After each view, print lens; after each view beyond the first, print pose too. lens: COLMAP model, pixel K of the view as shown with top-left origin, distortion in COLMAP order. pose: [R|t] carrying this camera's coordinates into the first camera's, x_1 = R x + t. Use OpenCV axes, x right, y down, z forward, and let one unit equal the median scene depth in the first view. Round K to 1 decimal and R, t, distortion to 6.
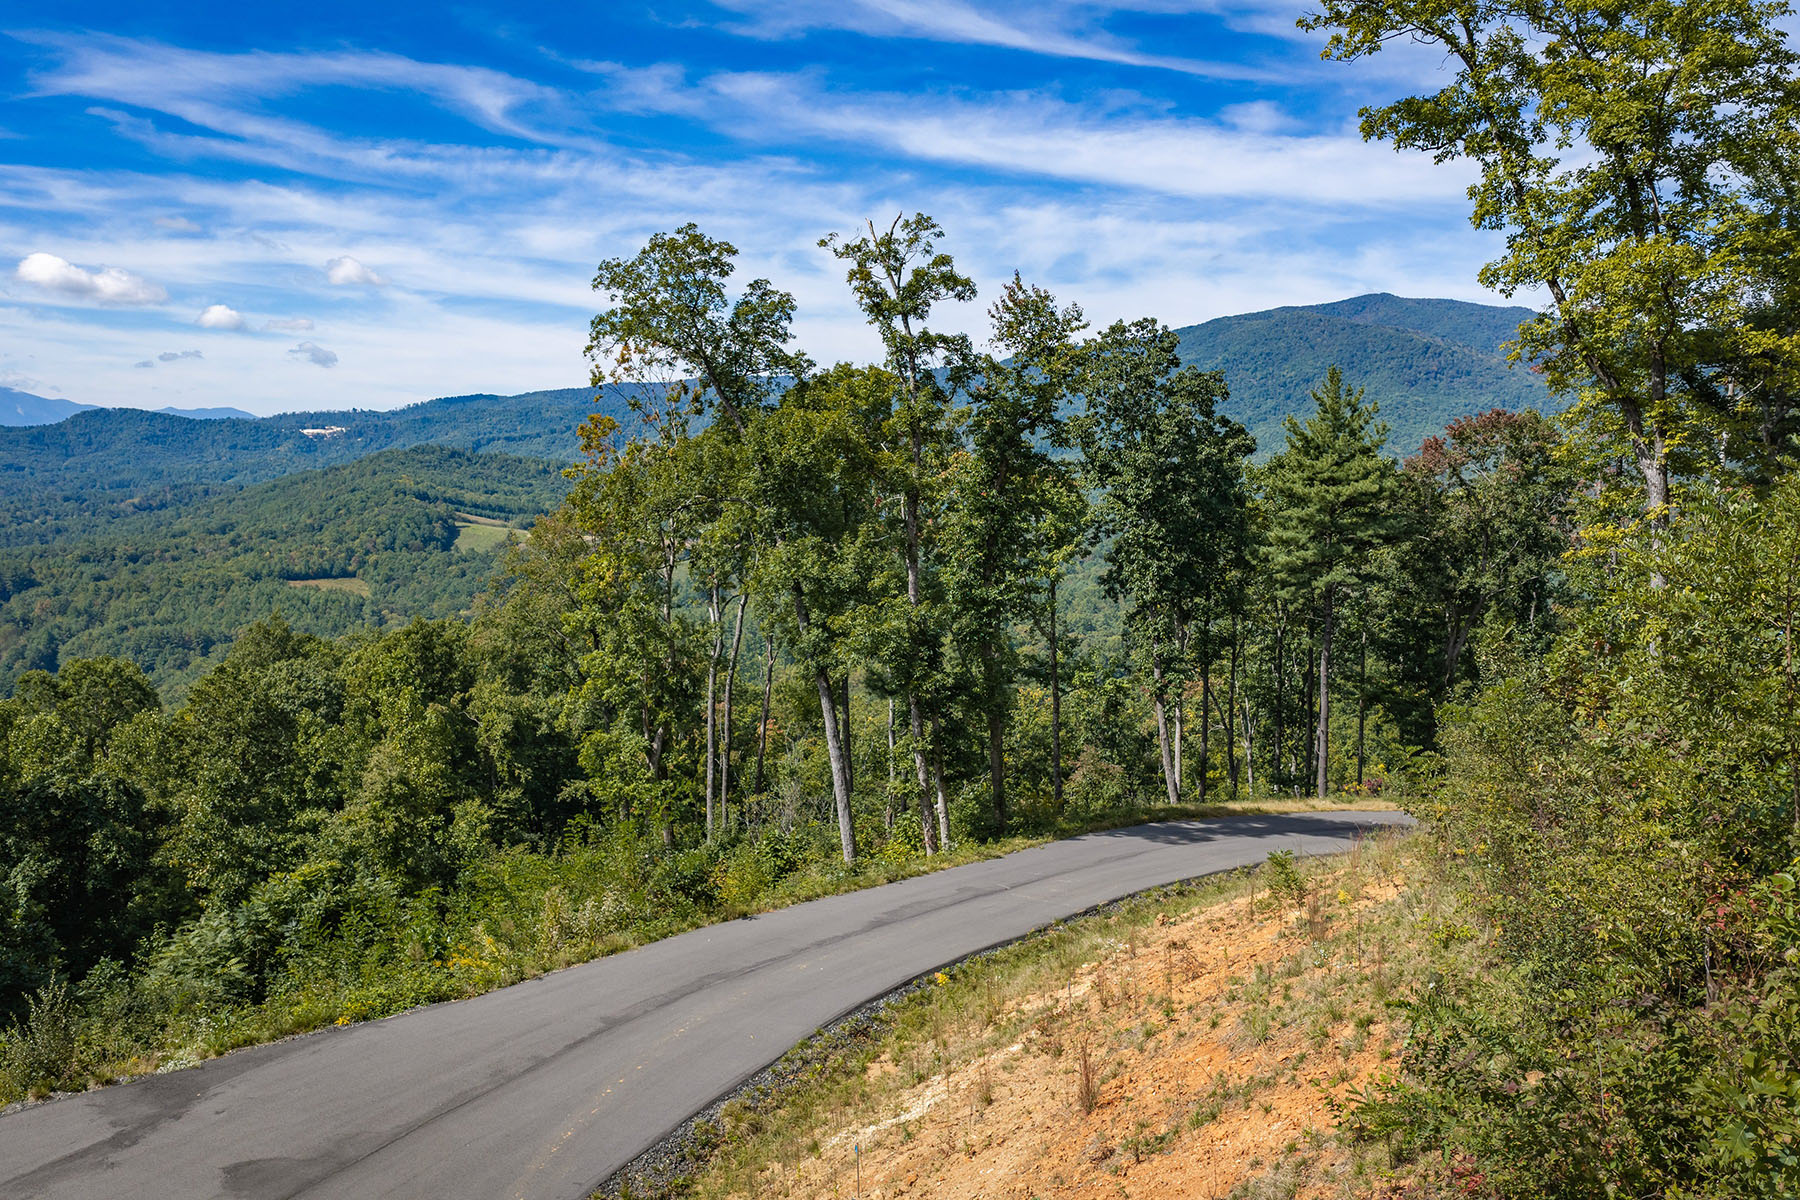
lens RADIAL K [[1513.7, 0, 919.1], [0, 1513.7, 590.2], [0, 0, 1]] dist [0.021708, -0.043046]
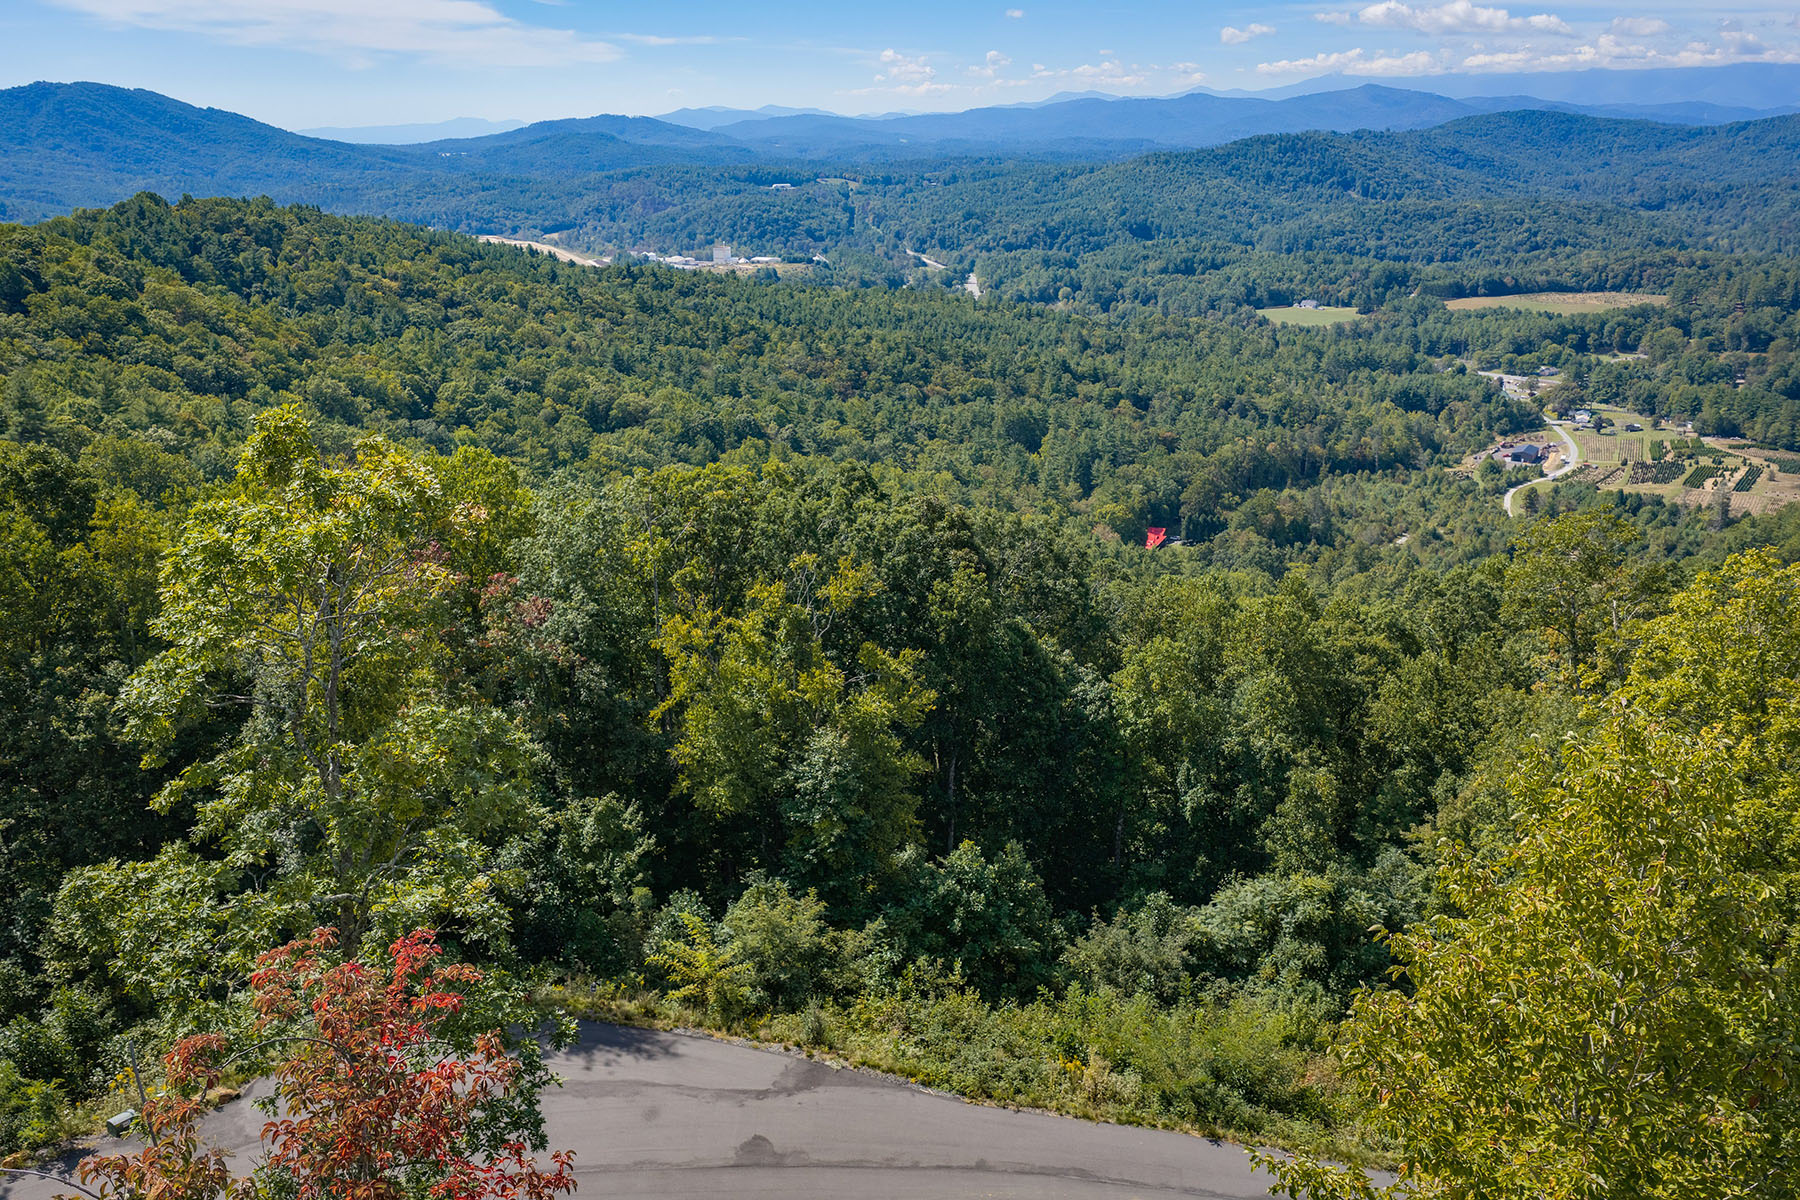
lens RADIAL K [[1513.7, 0, 871.2], [0, 1513.7, 567.8], [0, 0, 1]] dist [0.021708, -0.043046]
pose [[0.446769, 0.261418, -0.855604, 0.516011], [-0.093787, 0.964773, 0.245800, -0.390289], [0.889720, -0.029571, 0.455548, 0.048083]]
